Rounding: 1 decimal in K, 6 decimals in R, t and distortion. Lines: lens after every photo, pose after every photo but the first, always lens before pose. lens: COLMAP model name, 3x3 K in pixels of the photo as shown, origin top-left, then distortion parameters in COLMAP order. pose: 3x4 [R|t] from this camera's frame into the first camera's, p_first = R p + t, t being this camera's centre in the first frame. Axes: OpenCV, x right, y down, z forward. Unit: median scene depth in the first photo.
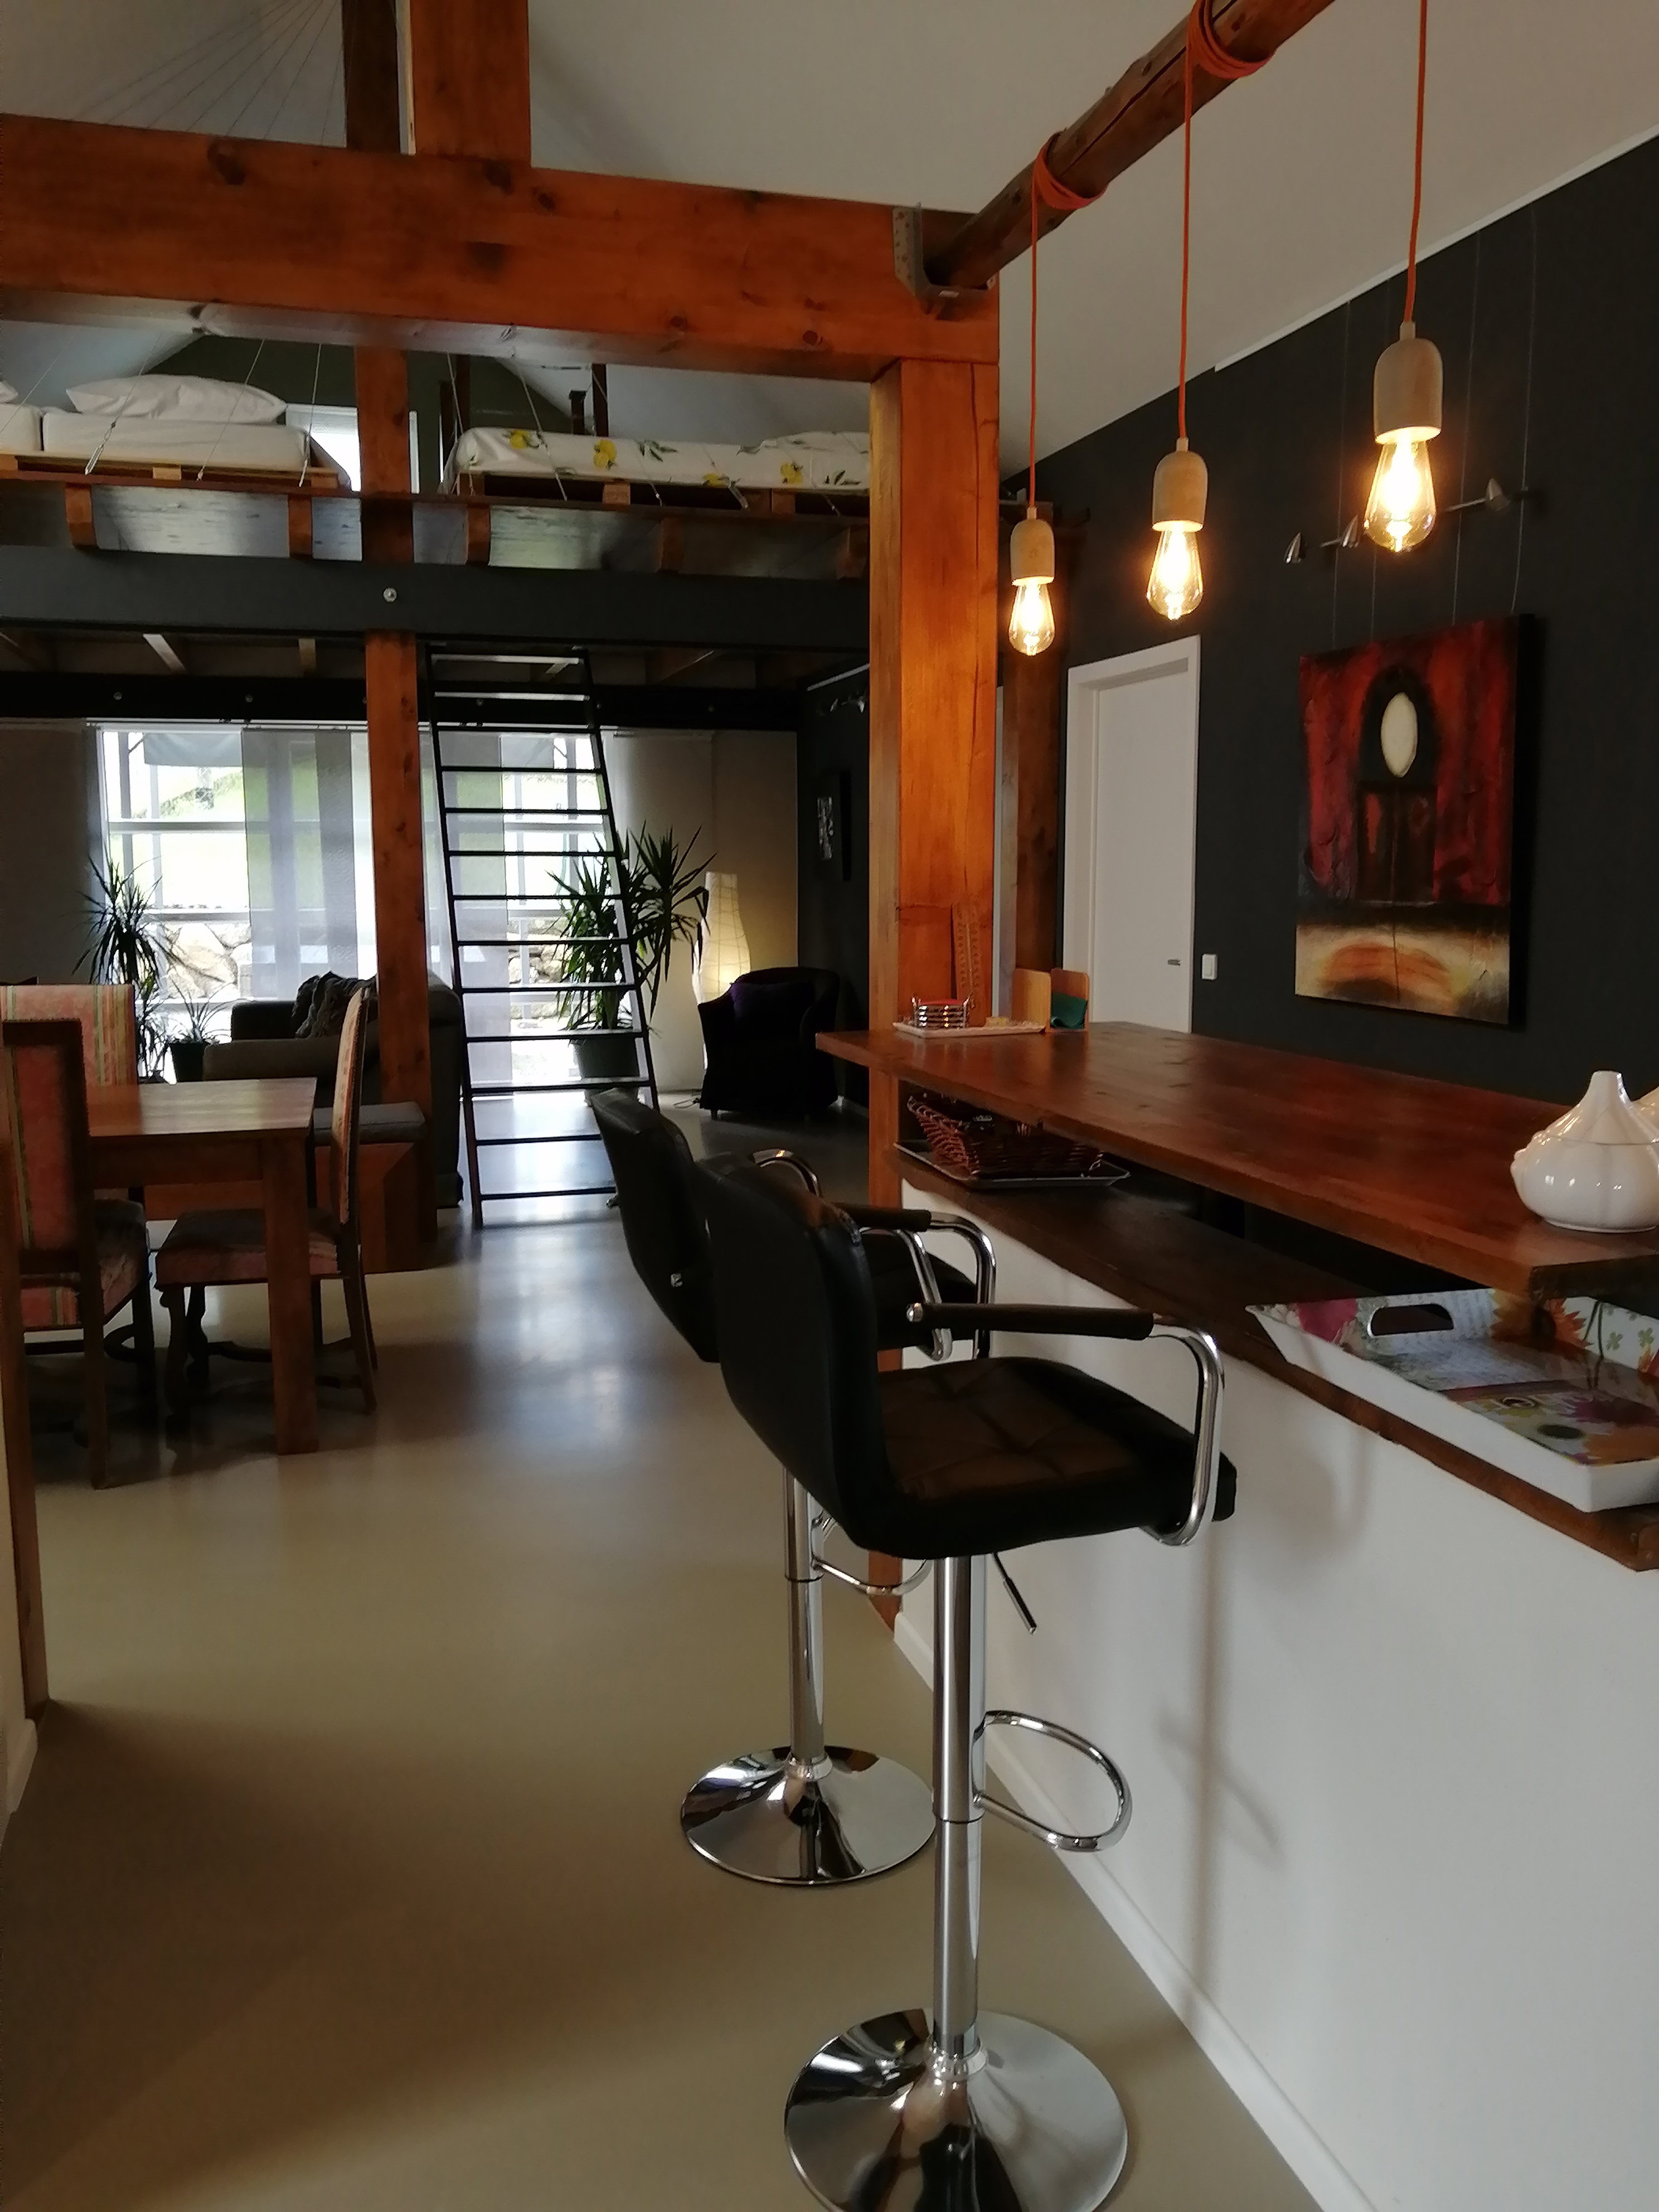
lens RADIAL K [[1759.8, 0, 826.0], [0, 1759.8, 1104.9], [0, 0, 1]] dist [-0.029886, 0.022722]
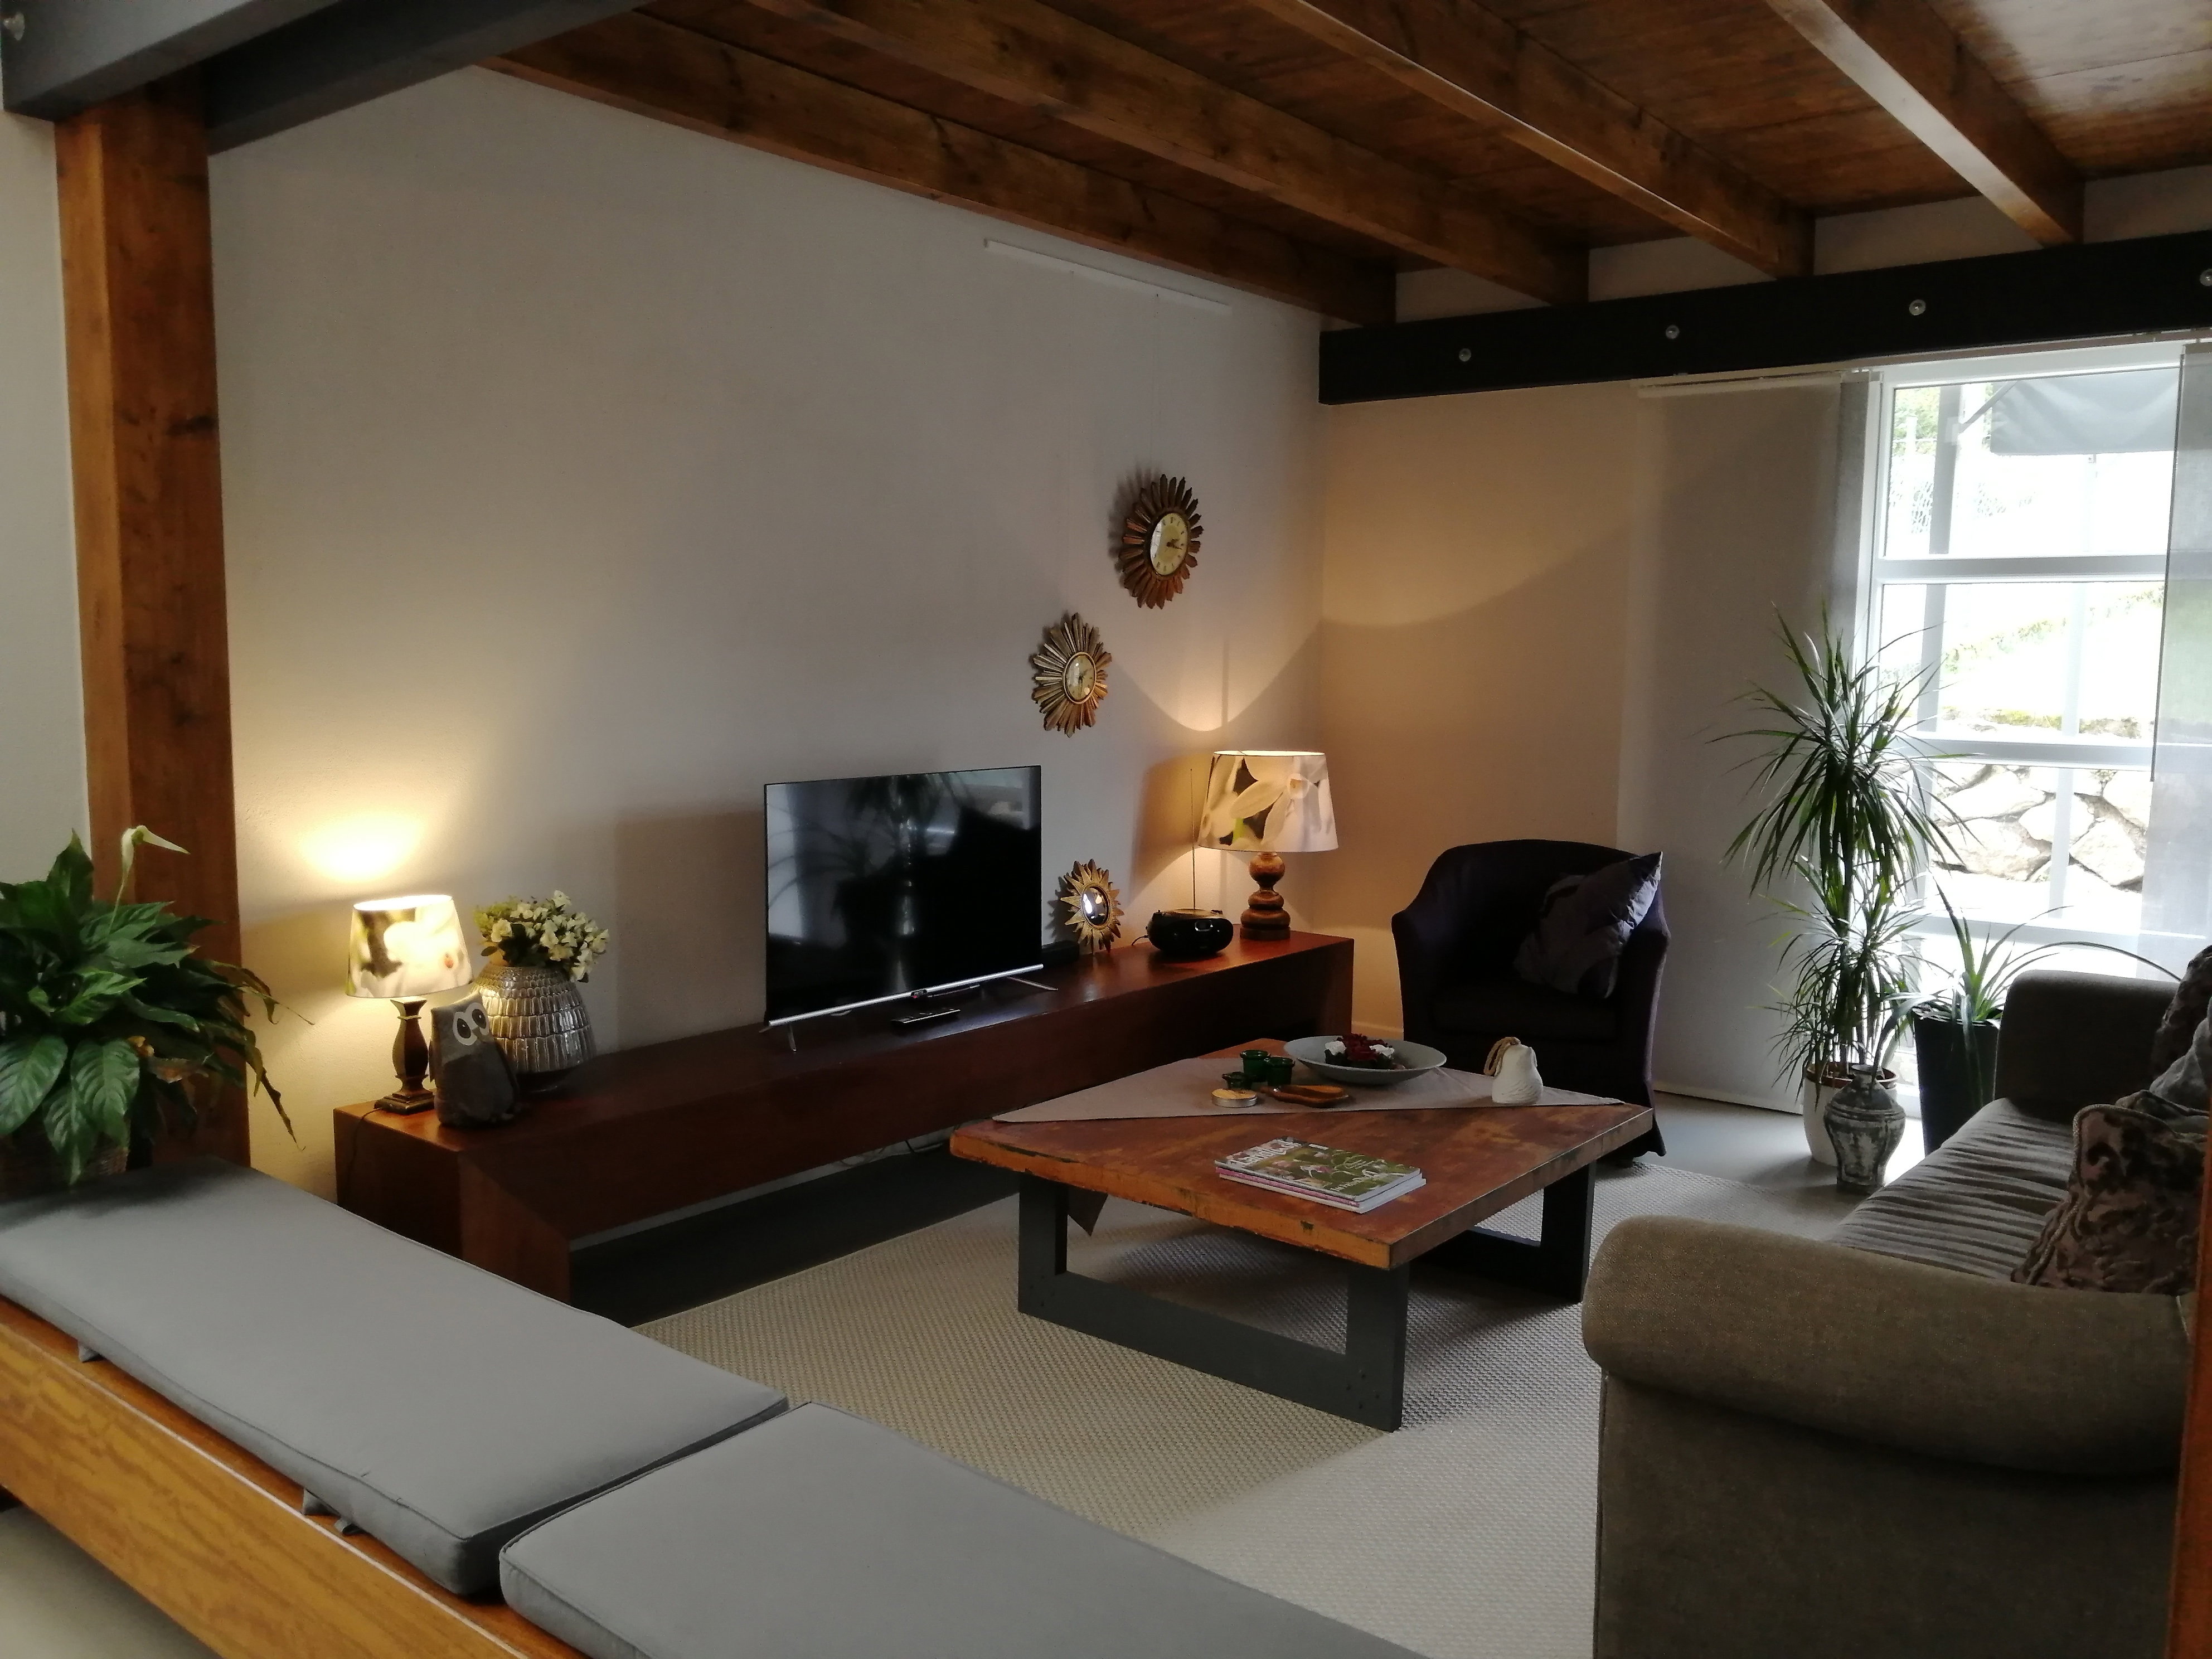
lens RADIAL K [[1759.8, 0, 1109.7], [0, 1759.8, 831.9], [0, 0, 1]] dist [-0.029886, 0.022722]
pose [[0.581632, 0.097404, -0.807600, -0.161556], [-0.129079, 0.991278, 0.026595, -0.091177], [0.803146, 0.088776, 0.589131, 0.716950]]
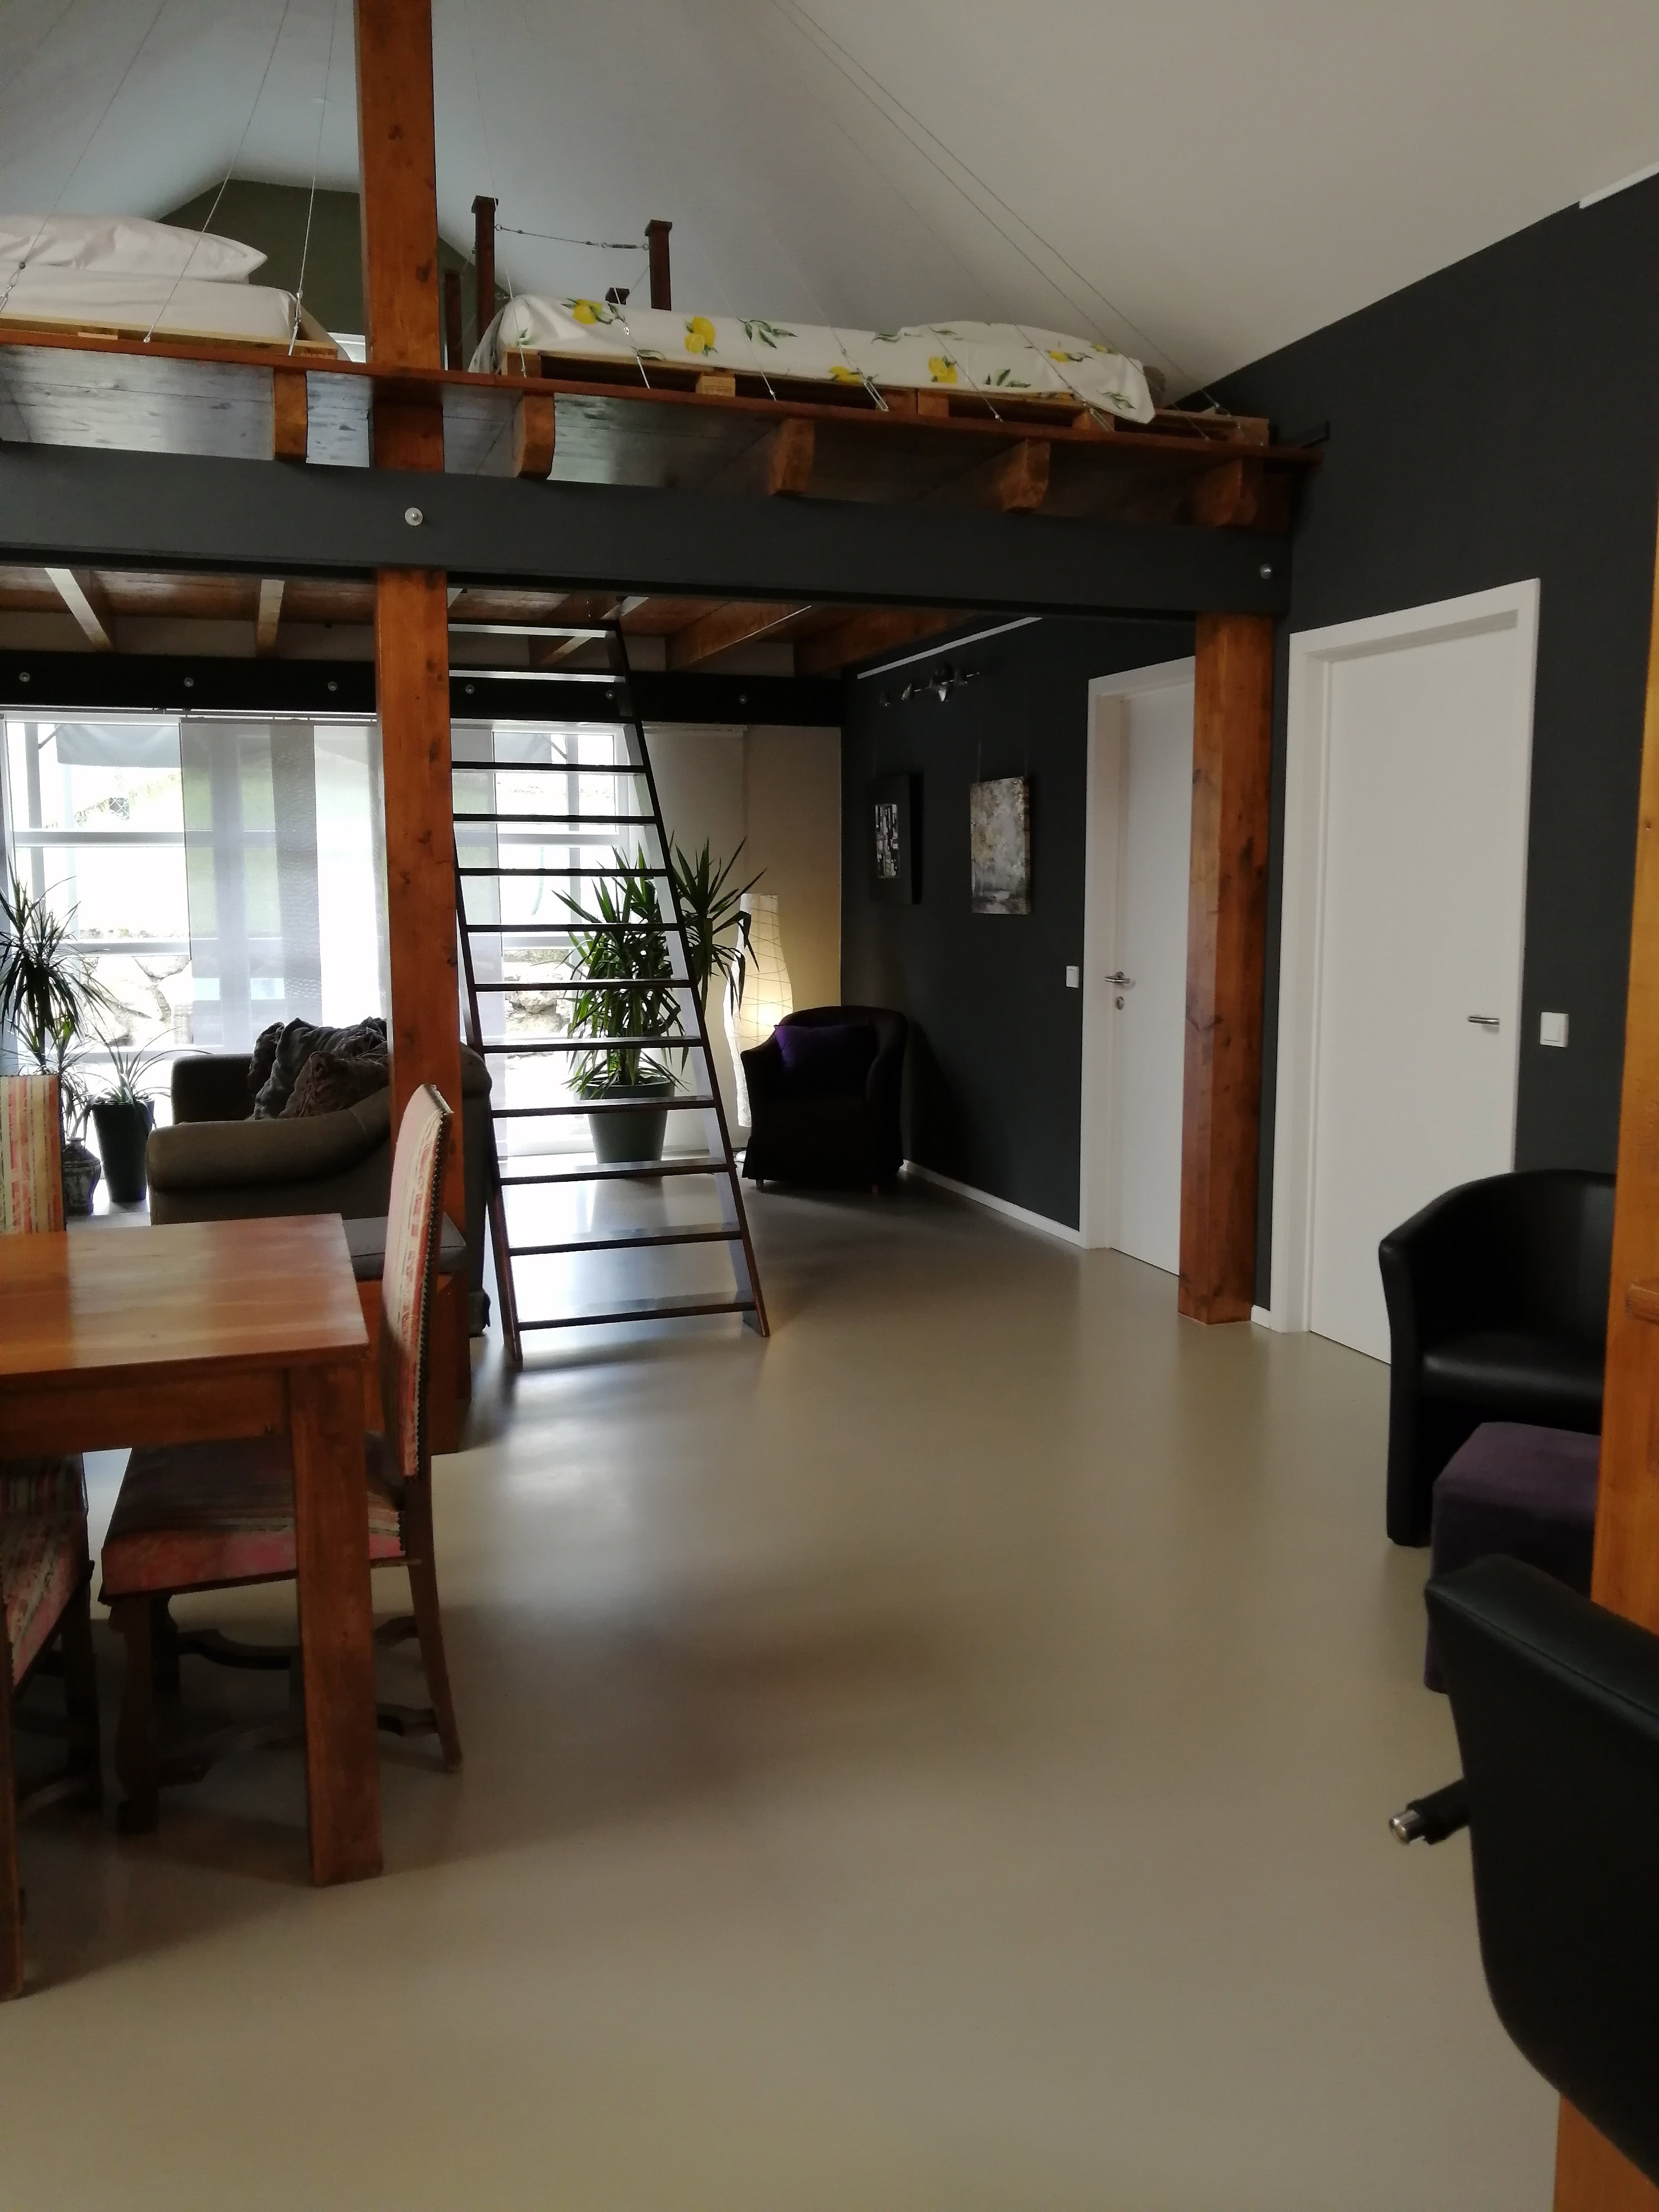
lens RADIAL K [[1759.8, 0, 838.1], [0, 1759.8, 1100.7], [0, 0, 1]] dist [-0.029886, 0.022722]
pose [[0.998620, -0.006541, 0.052111, -0.095153], [0.007088, 0.999922, -0.010318, -0.034733], [-0.052040, 0.010673, 0.998588, 0.229145]]
